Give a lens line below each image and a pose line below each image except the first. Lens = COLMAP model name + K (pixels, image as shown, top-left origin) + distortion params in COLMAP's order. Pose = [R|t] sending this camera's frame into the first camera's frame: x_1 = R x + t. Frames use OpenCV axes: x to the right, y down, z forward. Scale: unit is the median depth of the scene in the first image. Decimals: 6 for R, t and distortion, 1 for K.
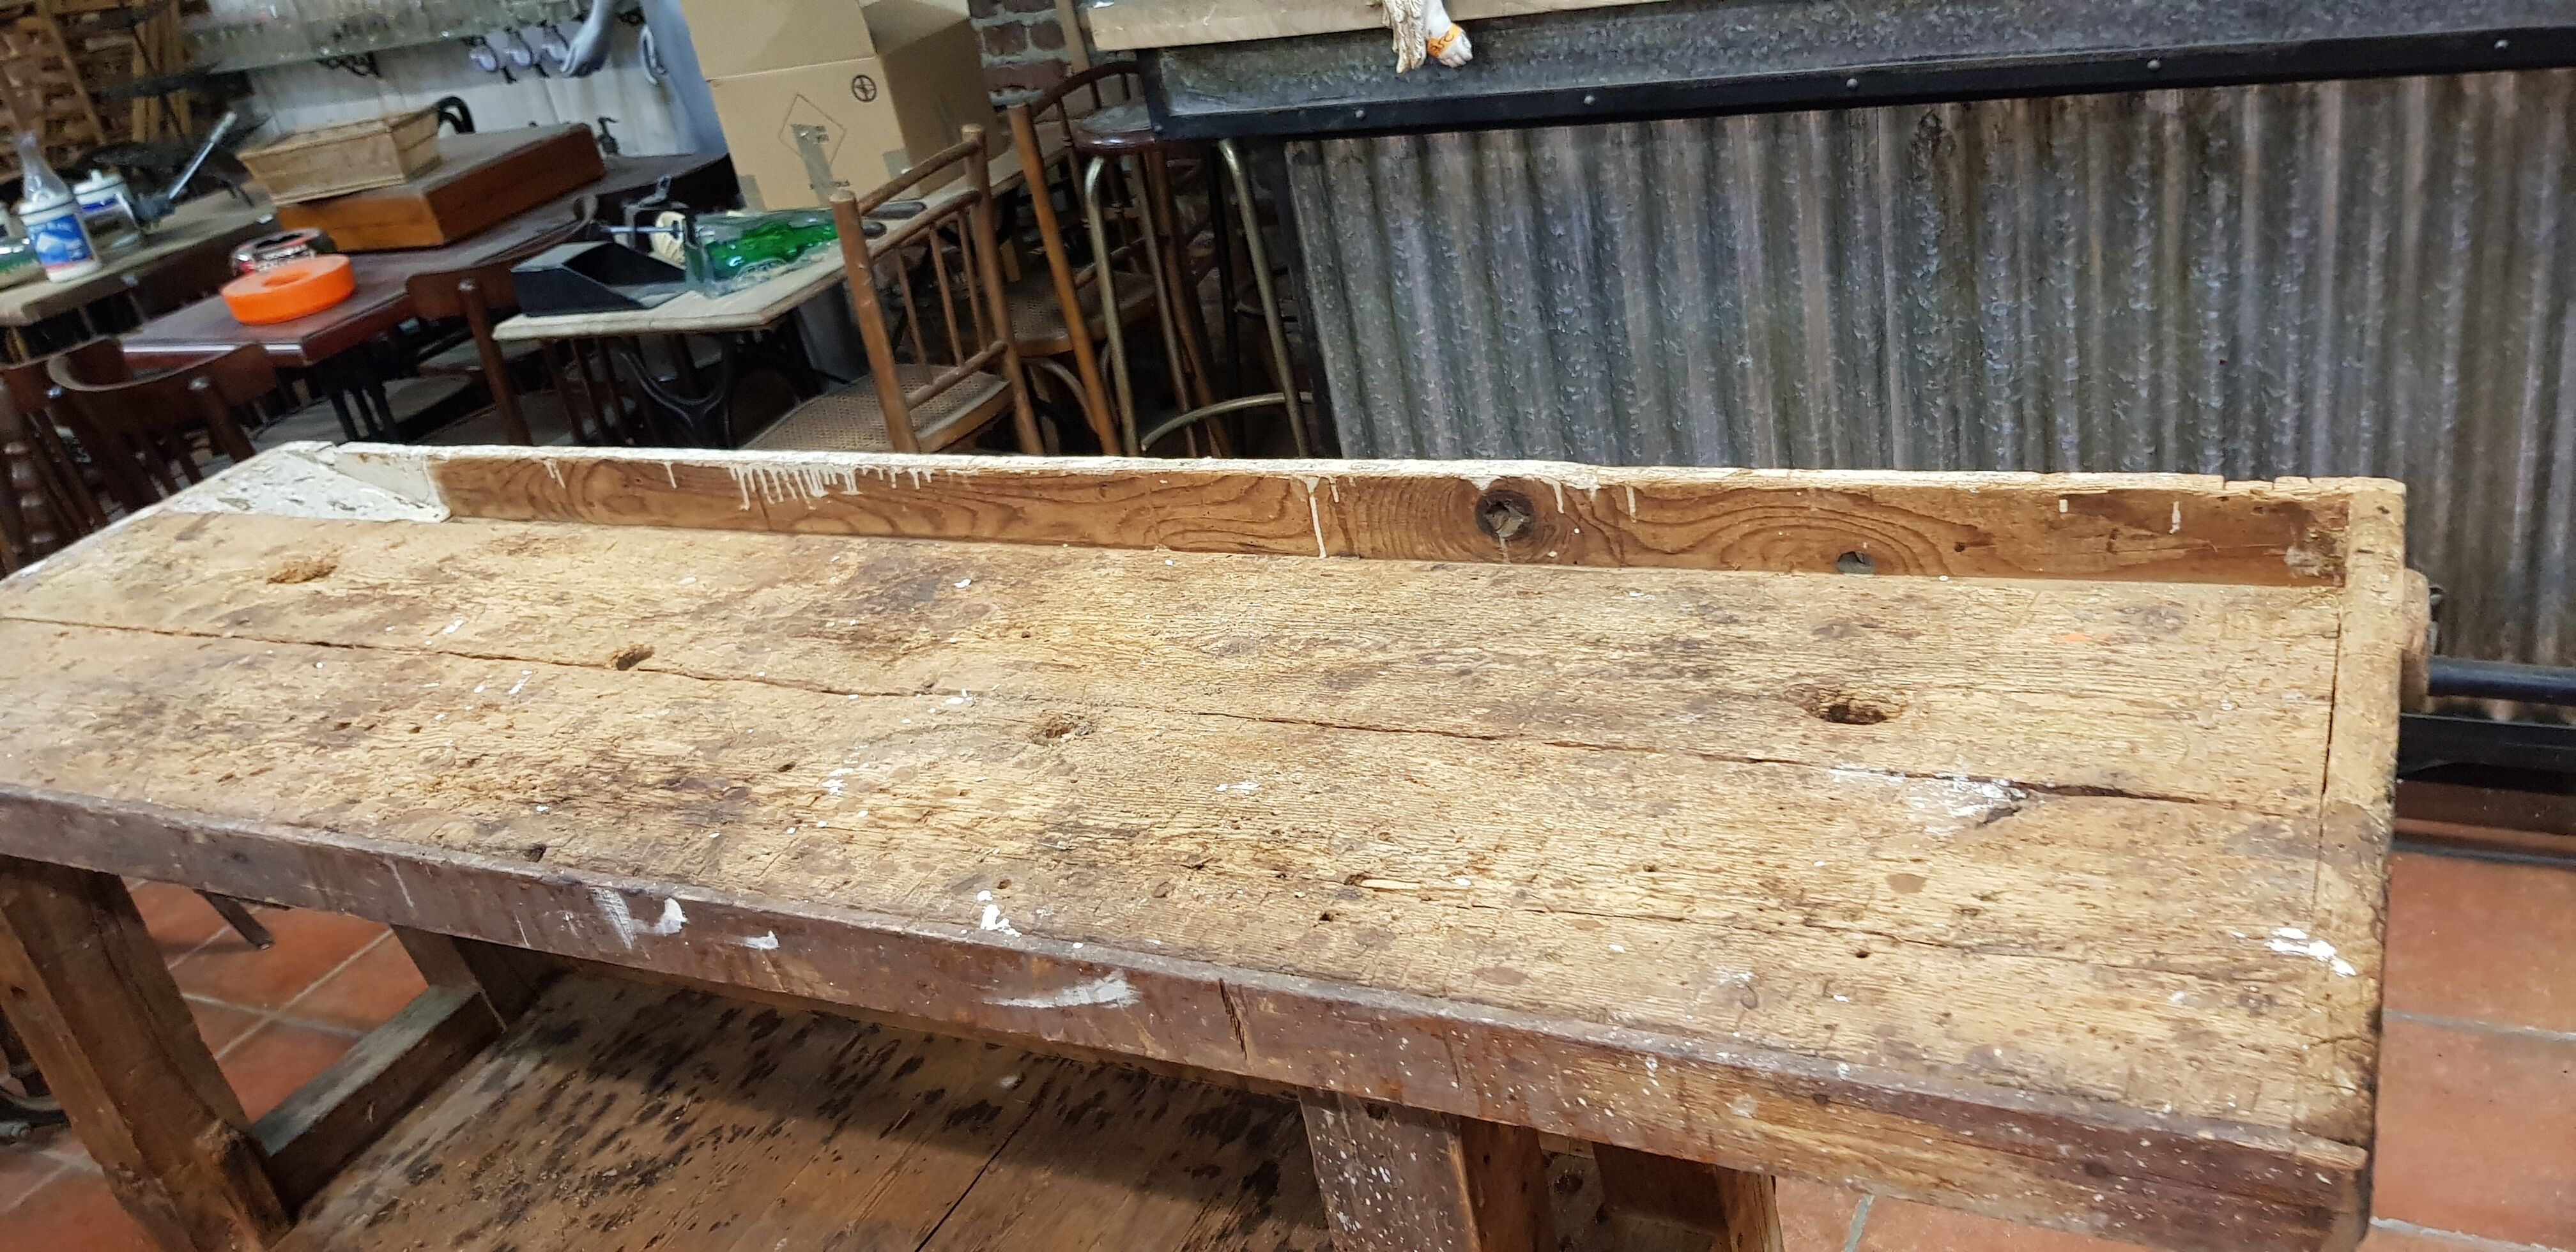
lens RADIAL K [[2017.8, 0, 1302.1], [0, 2017.8, 608.7], [0, 0, 1]] dist [0.080460, -0.140746]
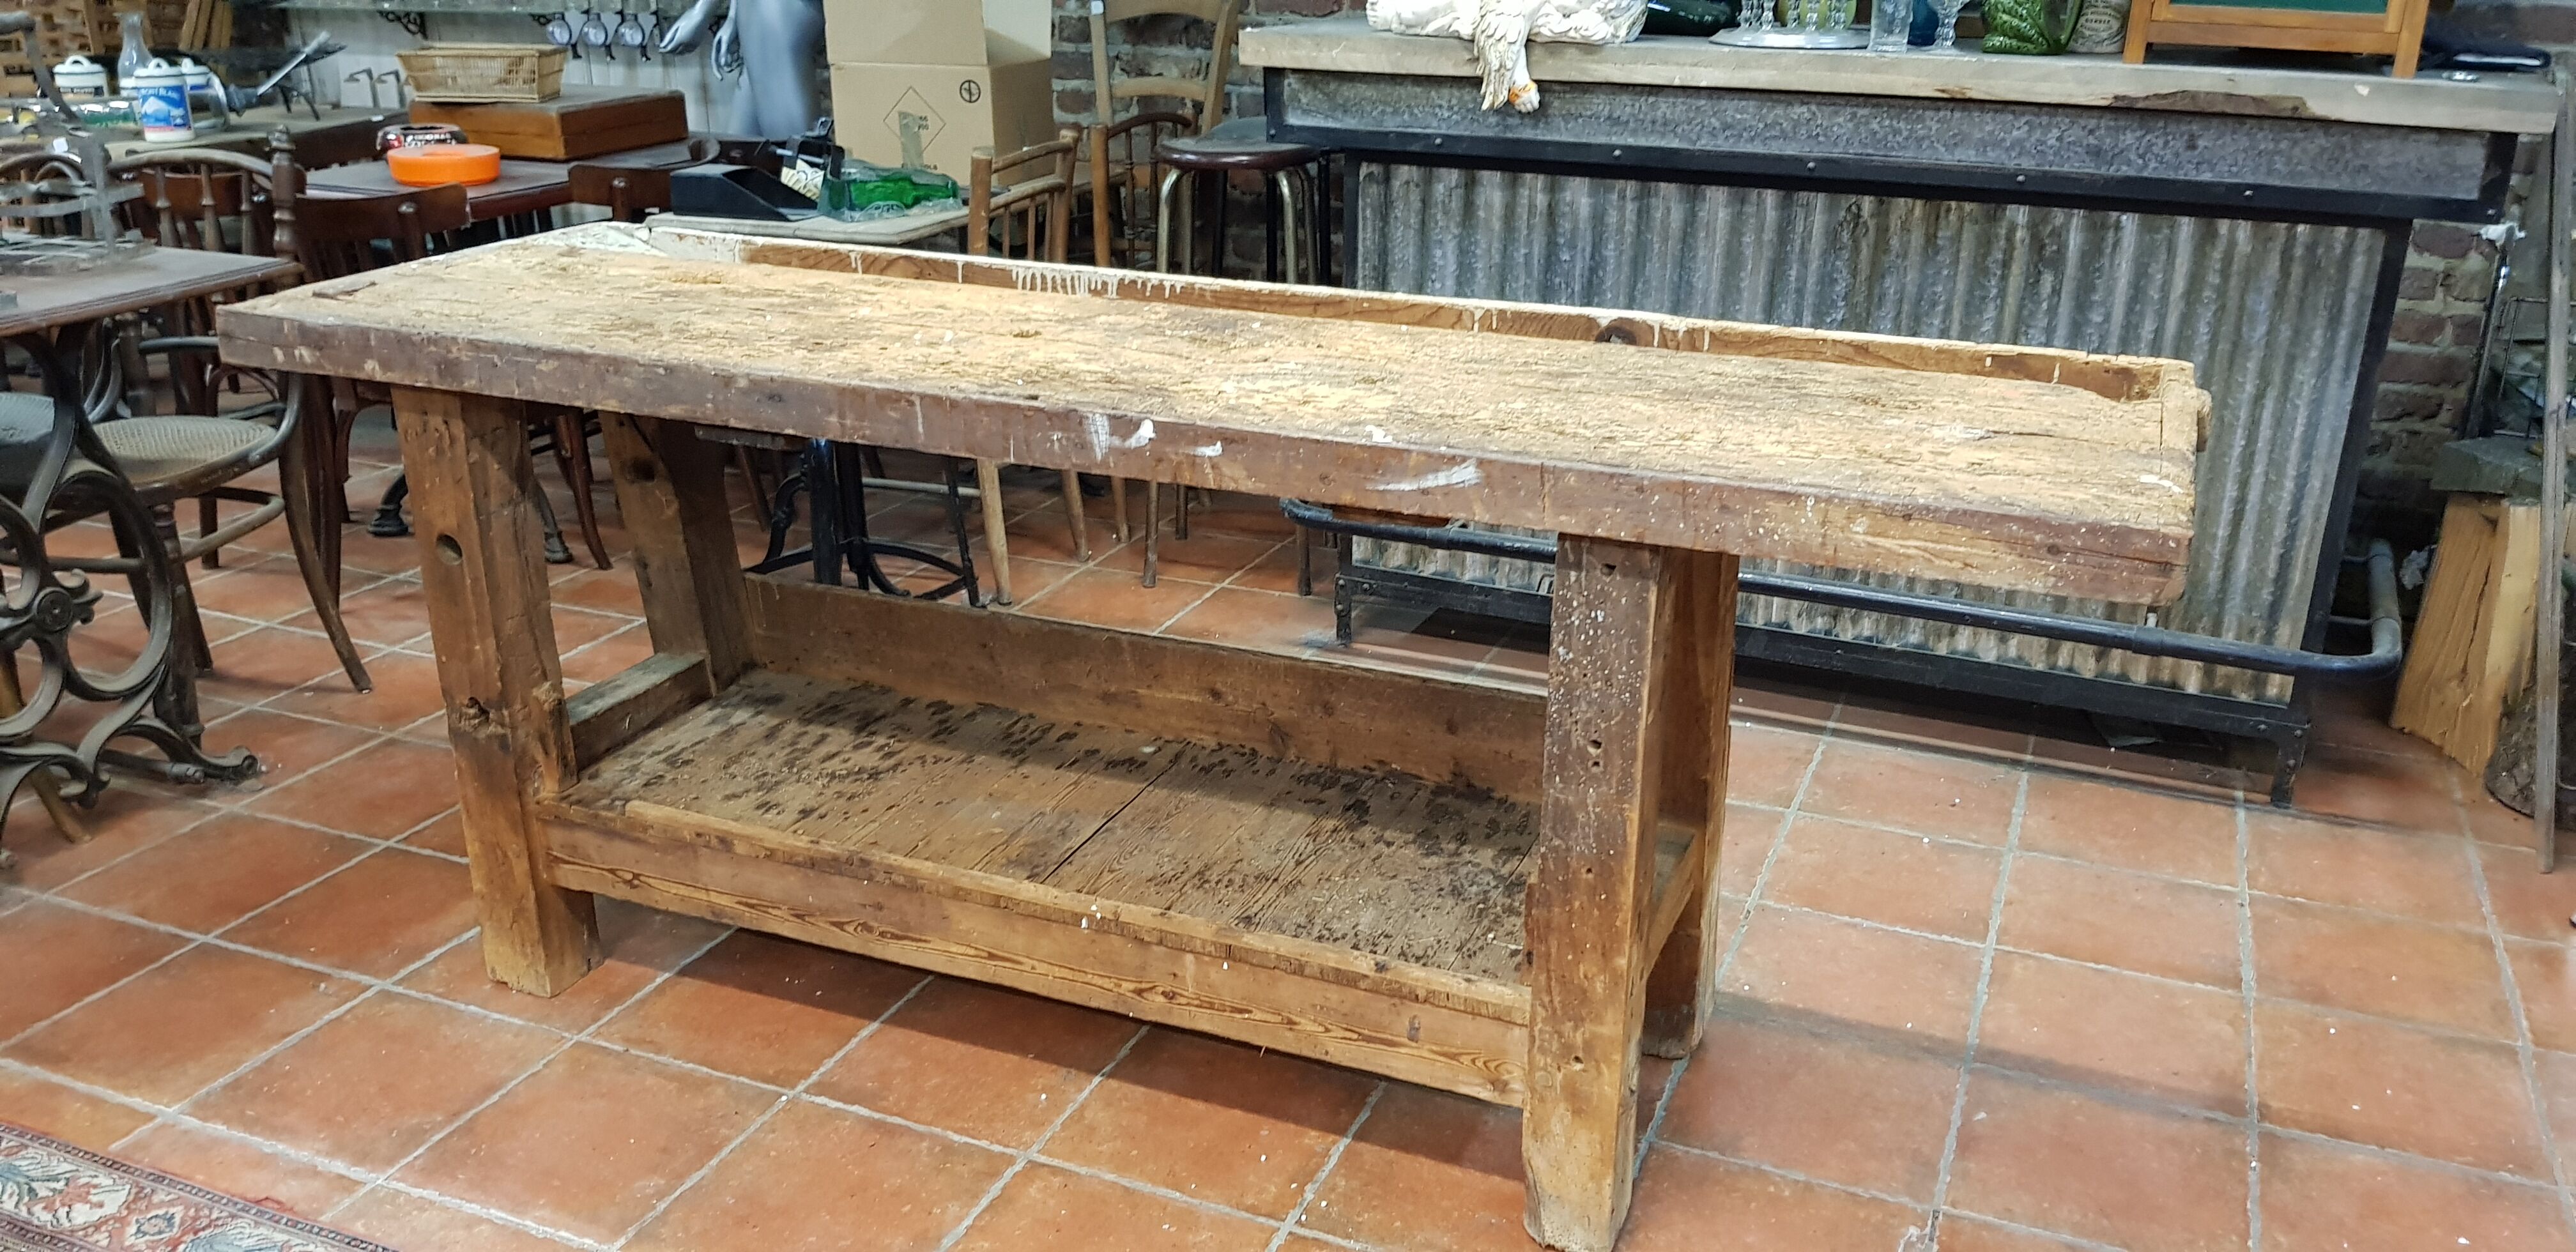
lens RADIAL K [[2017.8, 0, 1287.7], [0, 2017.8, 634.5], [0, 0, 1]] dist [0.080460, -0.140746]
pose [[0.979373, 0.153097, 0.131870, -0.237617], [-0.139545, 0.984465, -0.106561, 0.281956], [-0.146136, 0.085962, 0.985523, -0.330481]]
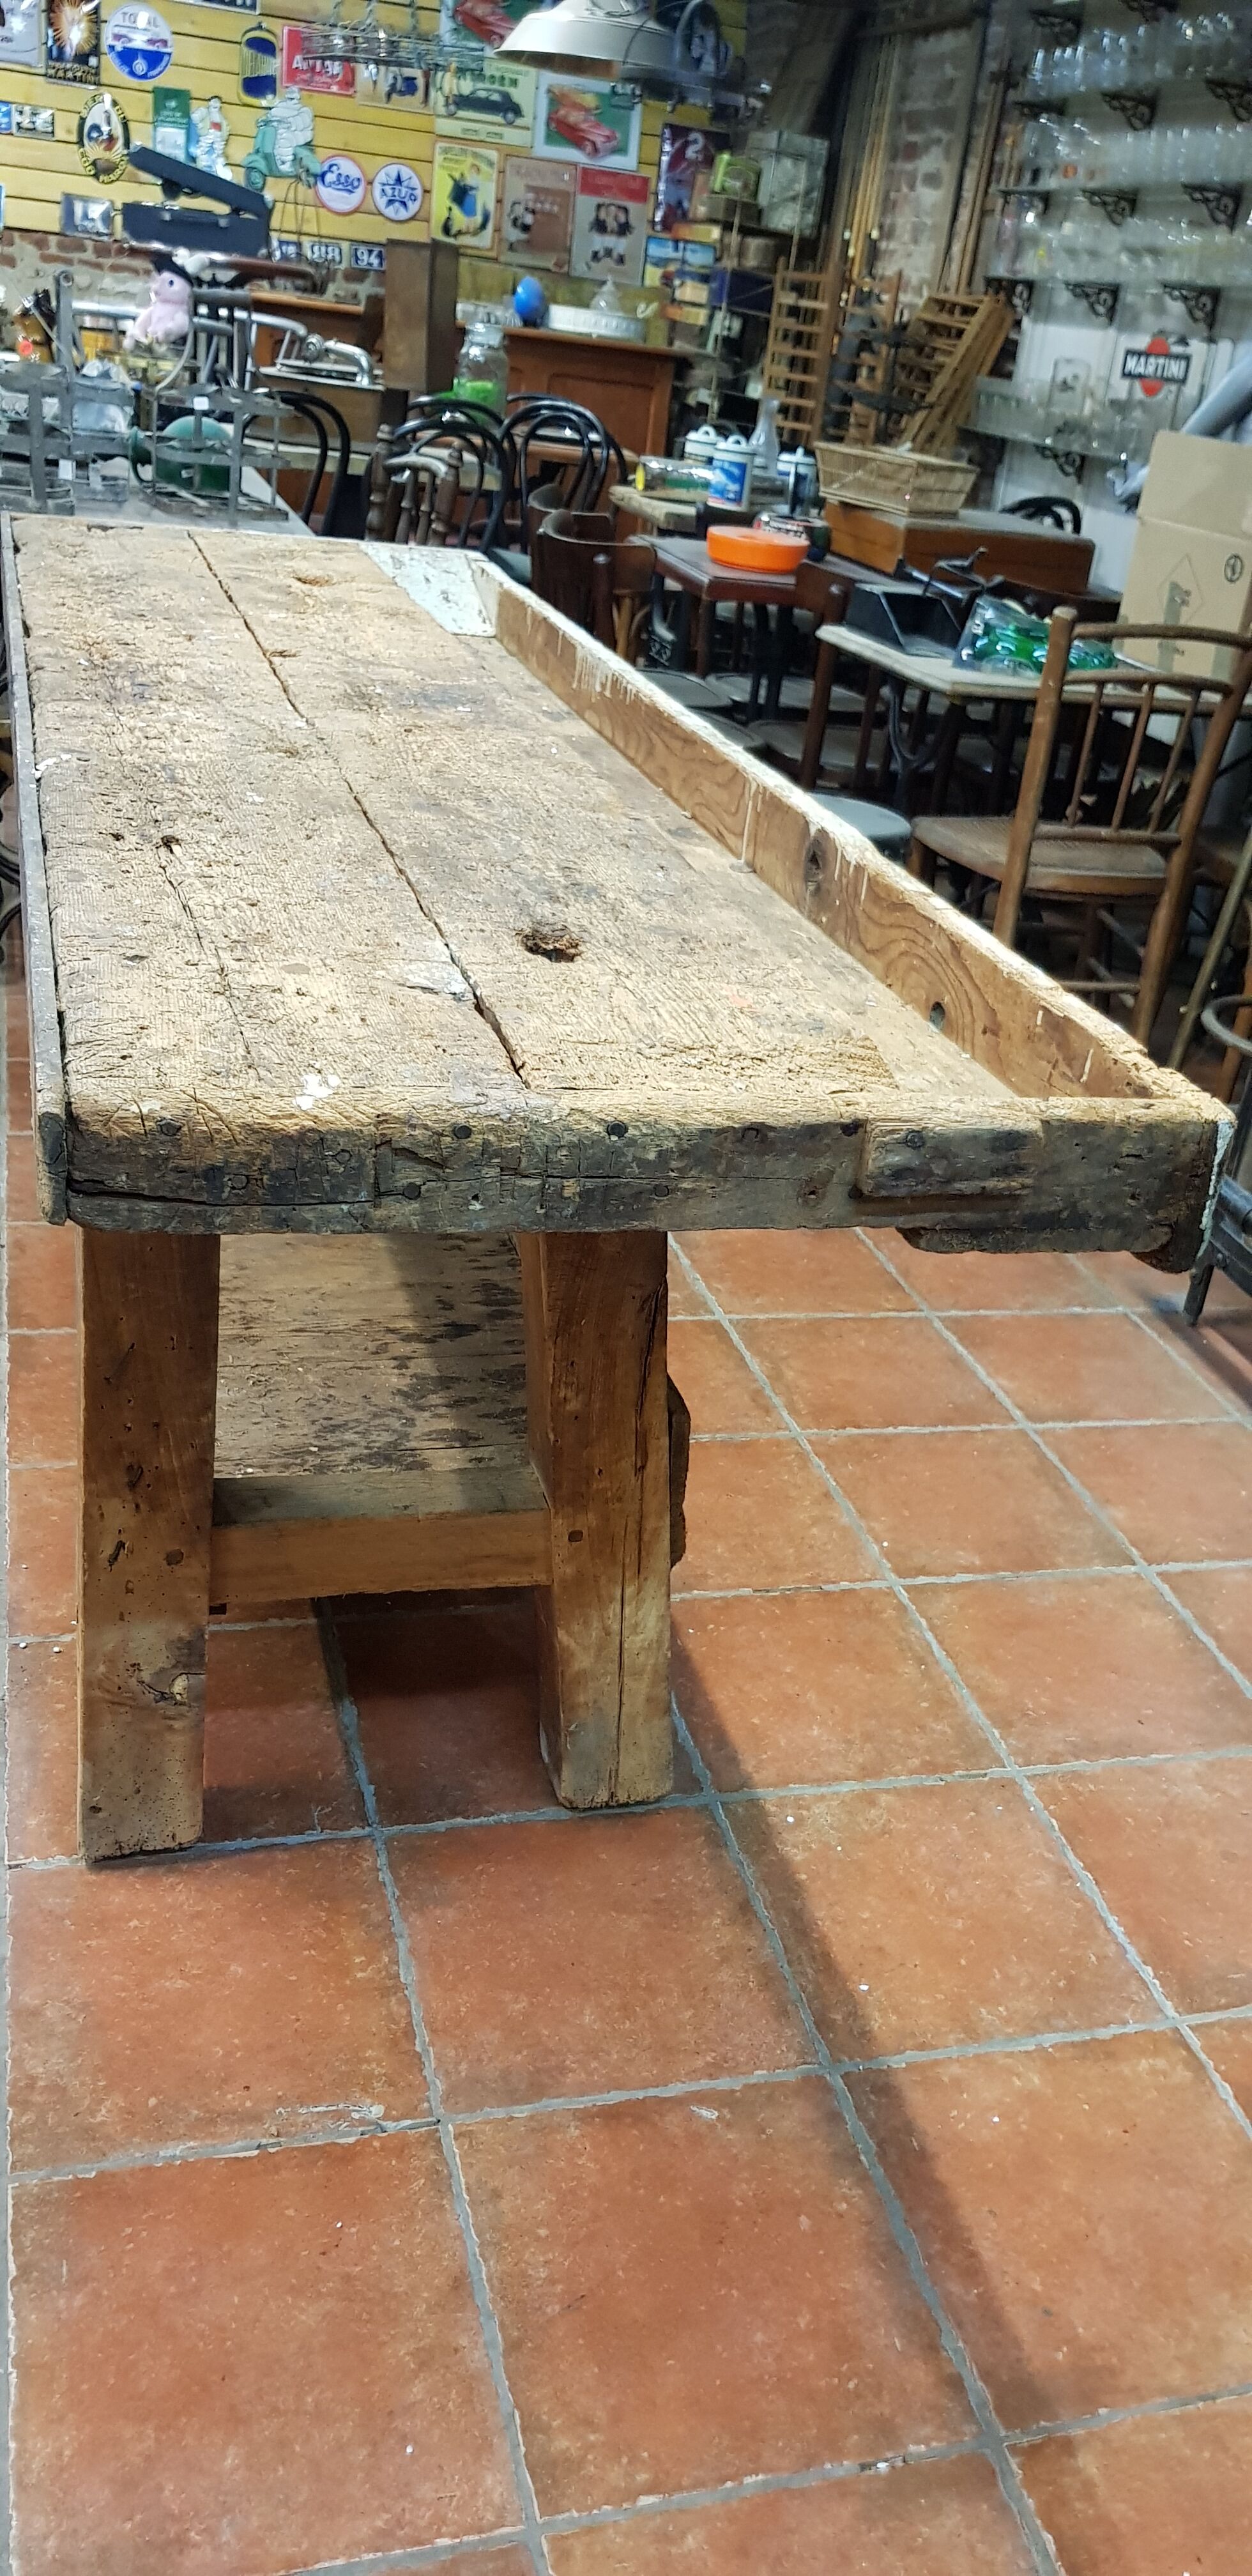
lens RADIAL K [[2017.8, 0, 630.1], [0, 2017.8, 1298.1], [0, 0, 1]] dist [0.080460, -0.140746]
pose [[0.635700, 0.557451, -0.533979, 0.574051], [-0.533874, 0.817122, 0.217464, -0.032394], [0.557552, 0.146835, 0.817053, 0.095386]]
